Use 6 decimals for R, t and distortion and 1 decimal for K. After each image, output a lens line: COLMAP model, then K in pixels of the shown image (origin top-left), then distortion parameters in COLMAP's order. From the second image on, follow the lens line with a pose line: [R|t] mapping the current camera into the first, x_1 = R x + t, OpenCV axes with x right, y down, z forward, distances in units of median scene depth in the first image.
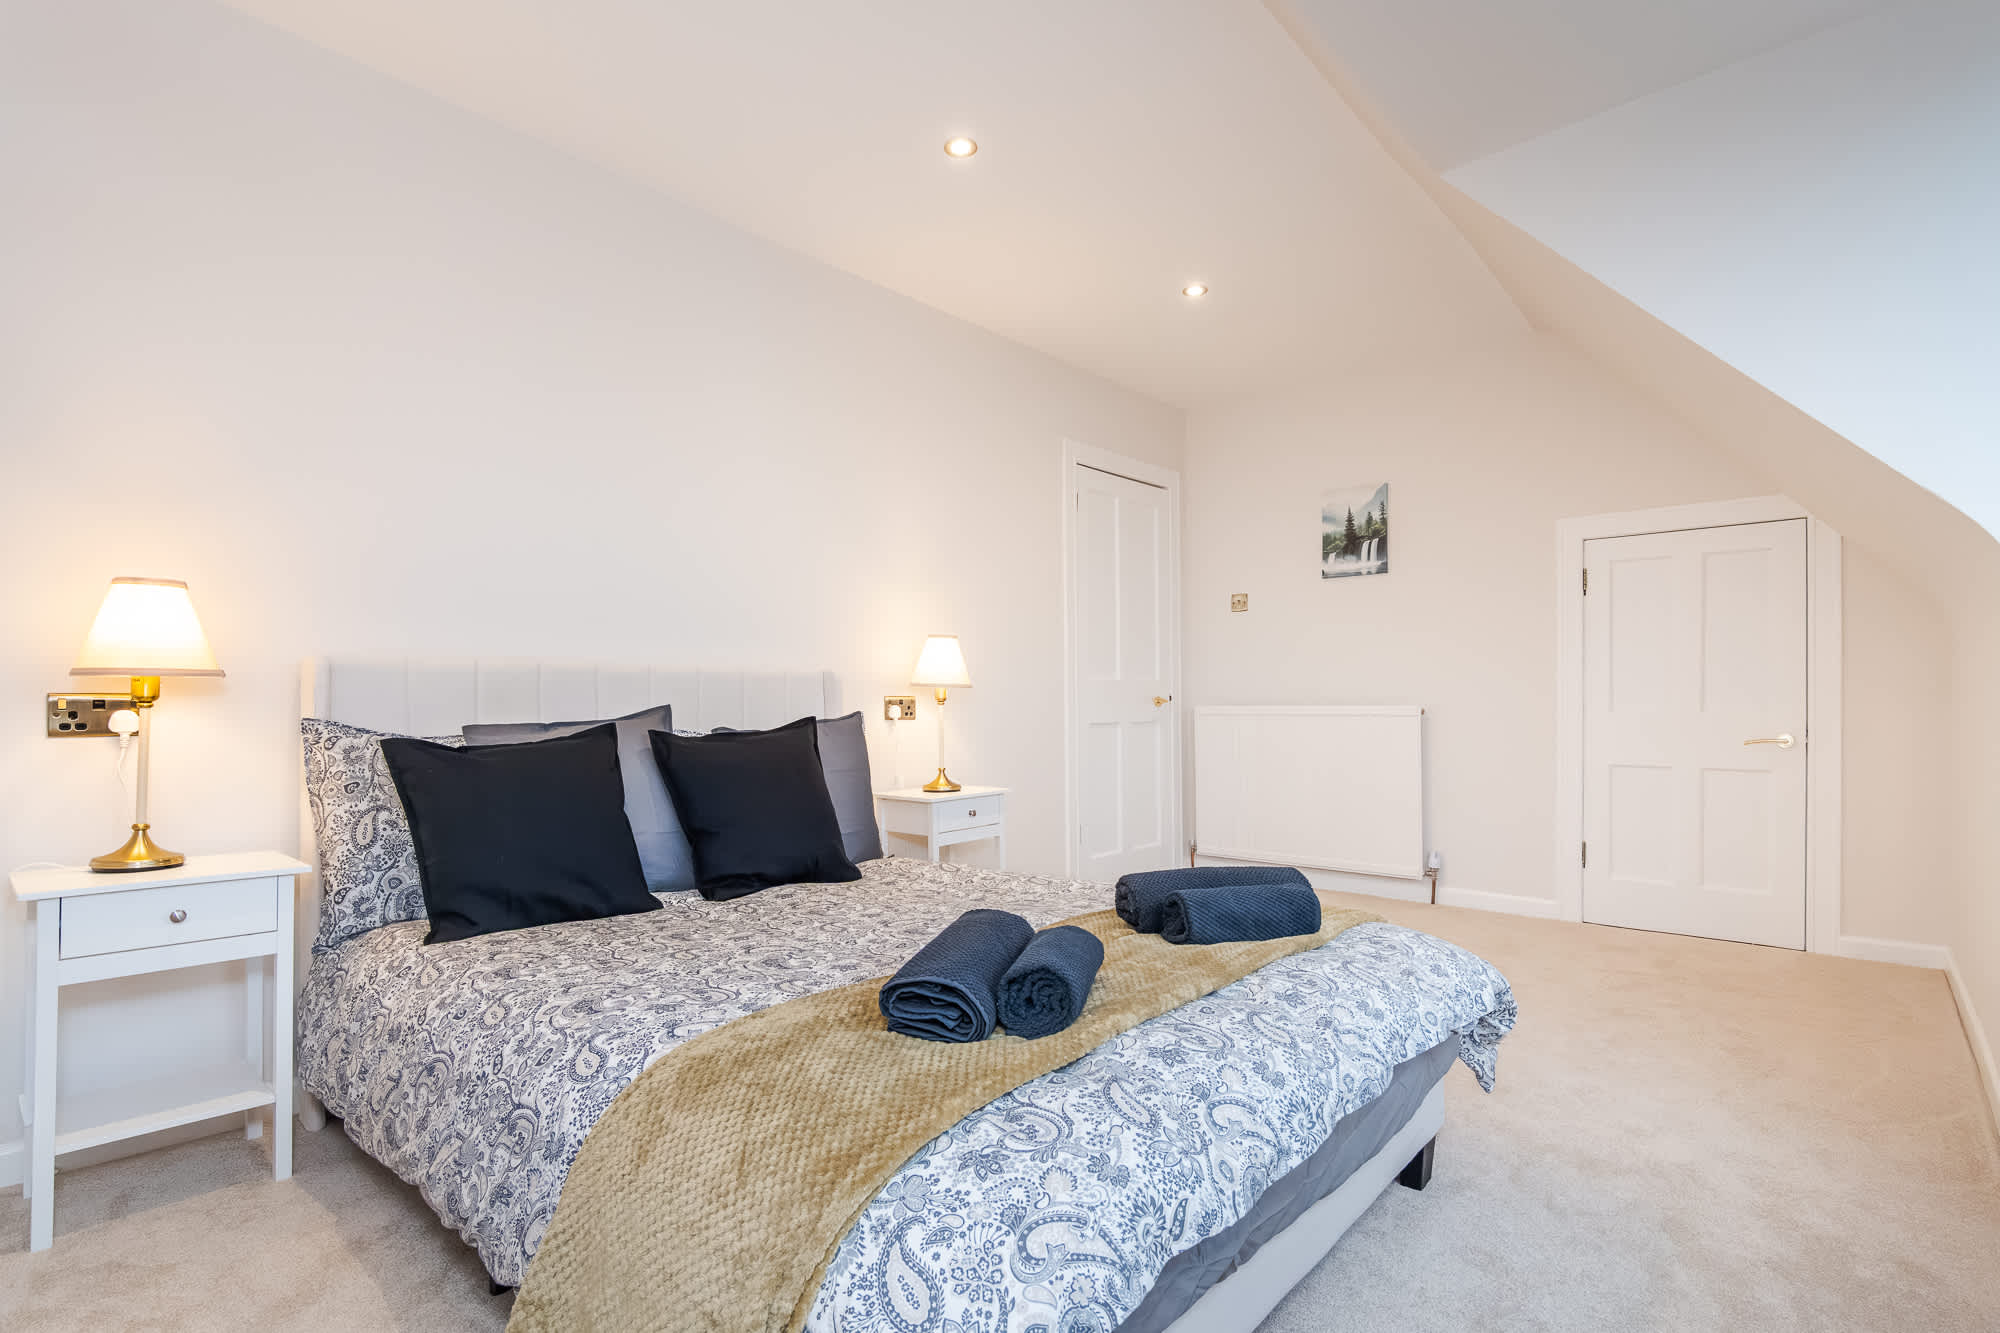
lens RADIAL K [[947.8, 0, 991.2], [0, 947.8, 672.3], [0, 0, 1]] dist [-0.018724, 0.000147]
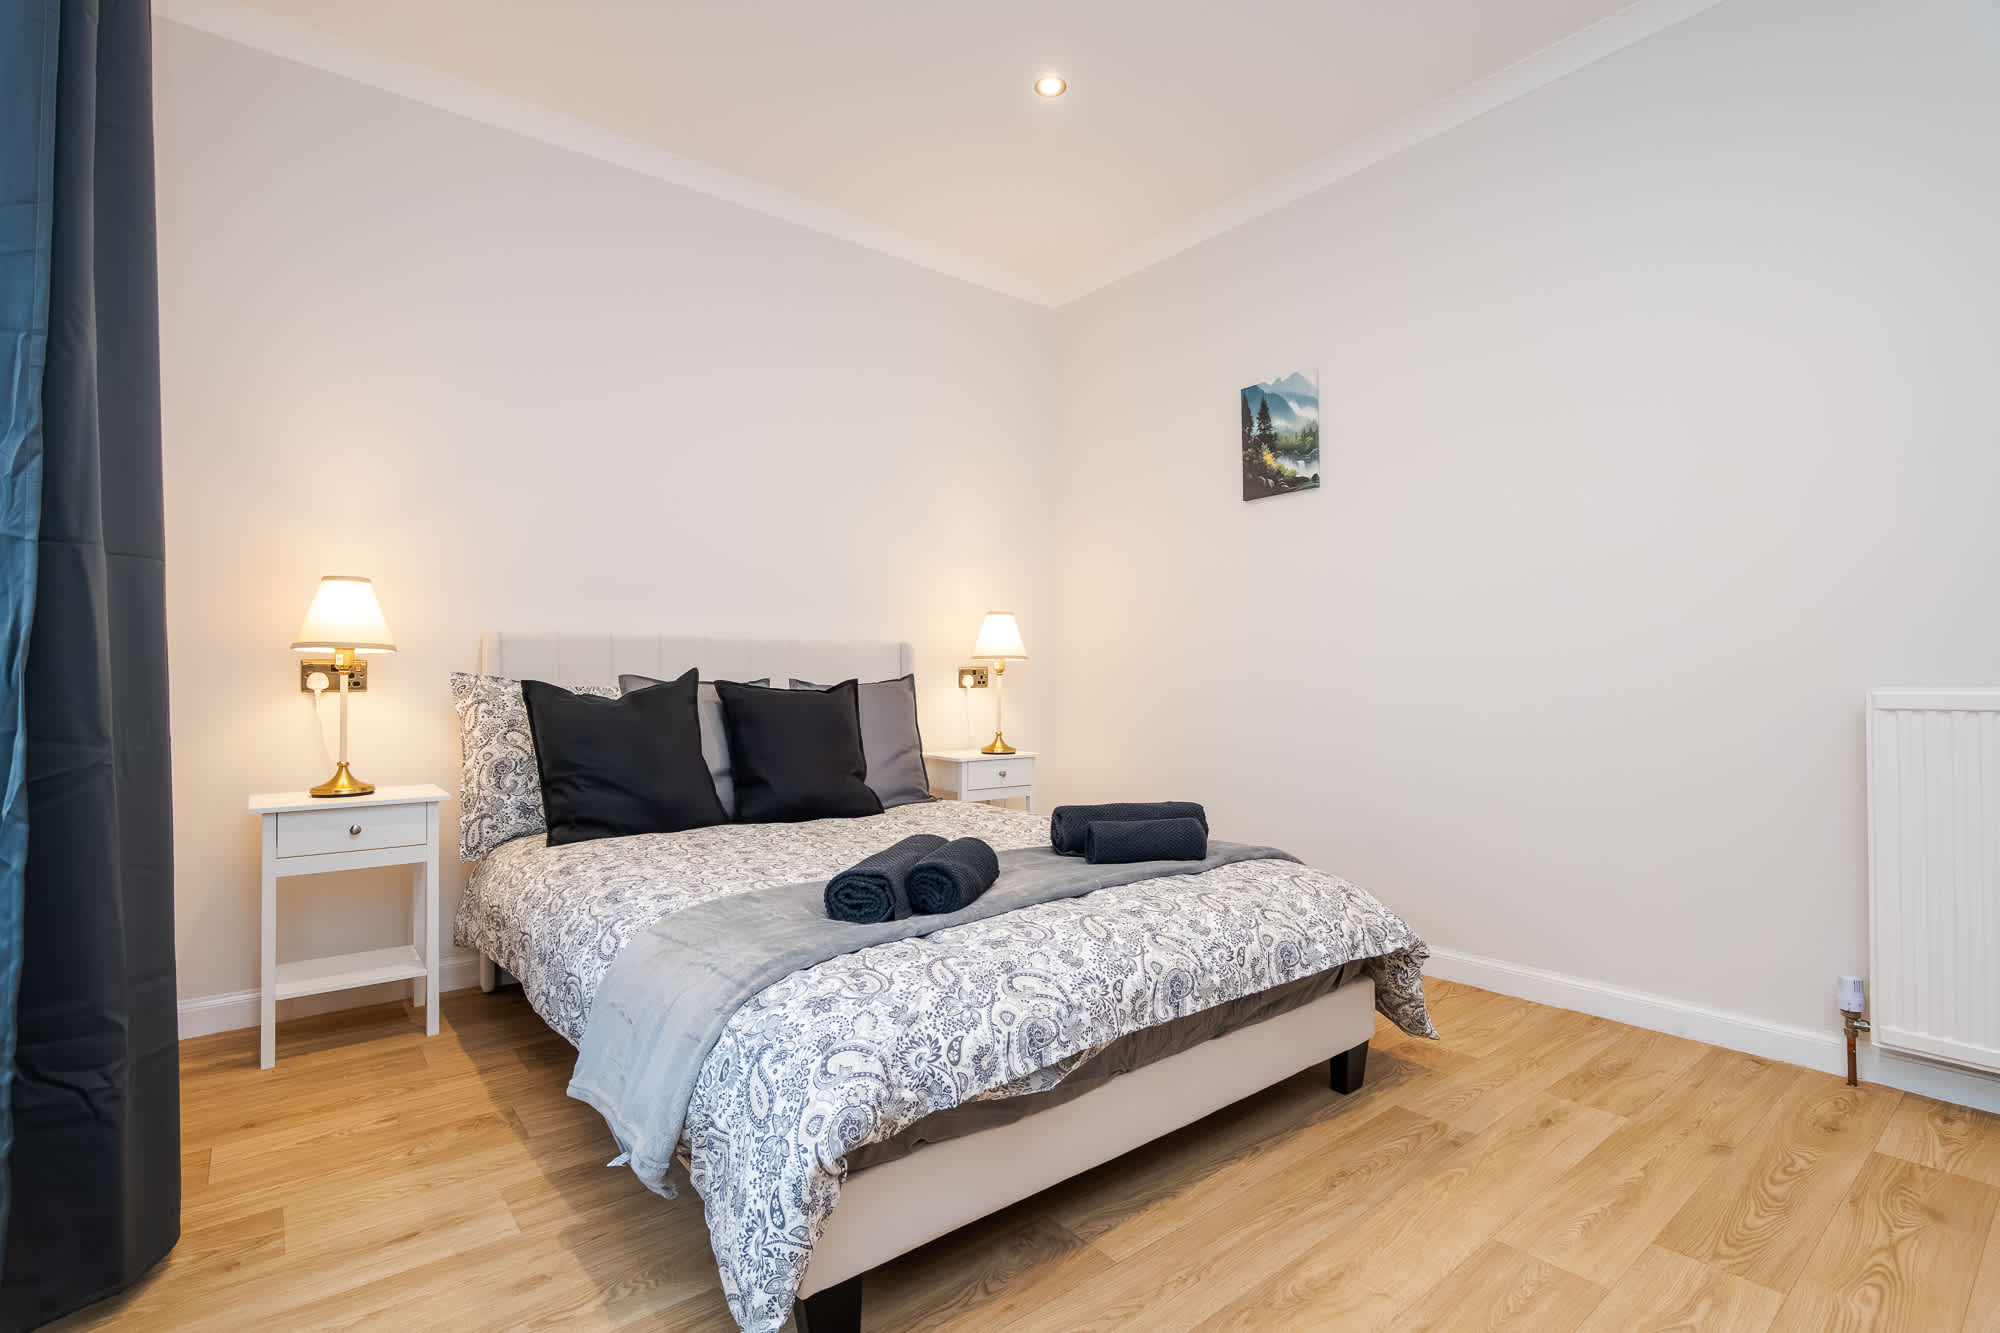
lens RADIAL K [[947.8, 0, 1059.7], [0, 947.8, 663.9], [0, 0, 1]] dist [-0.018724, 0.000147]
pose [[0.983386, -0.010836, -0.181204, 0.412283], [0.011537, 0.999929, 0.002811, 0.040151], [0.181161, -0.004855, 0.983442, -0.153697]]
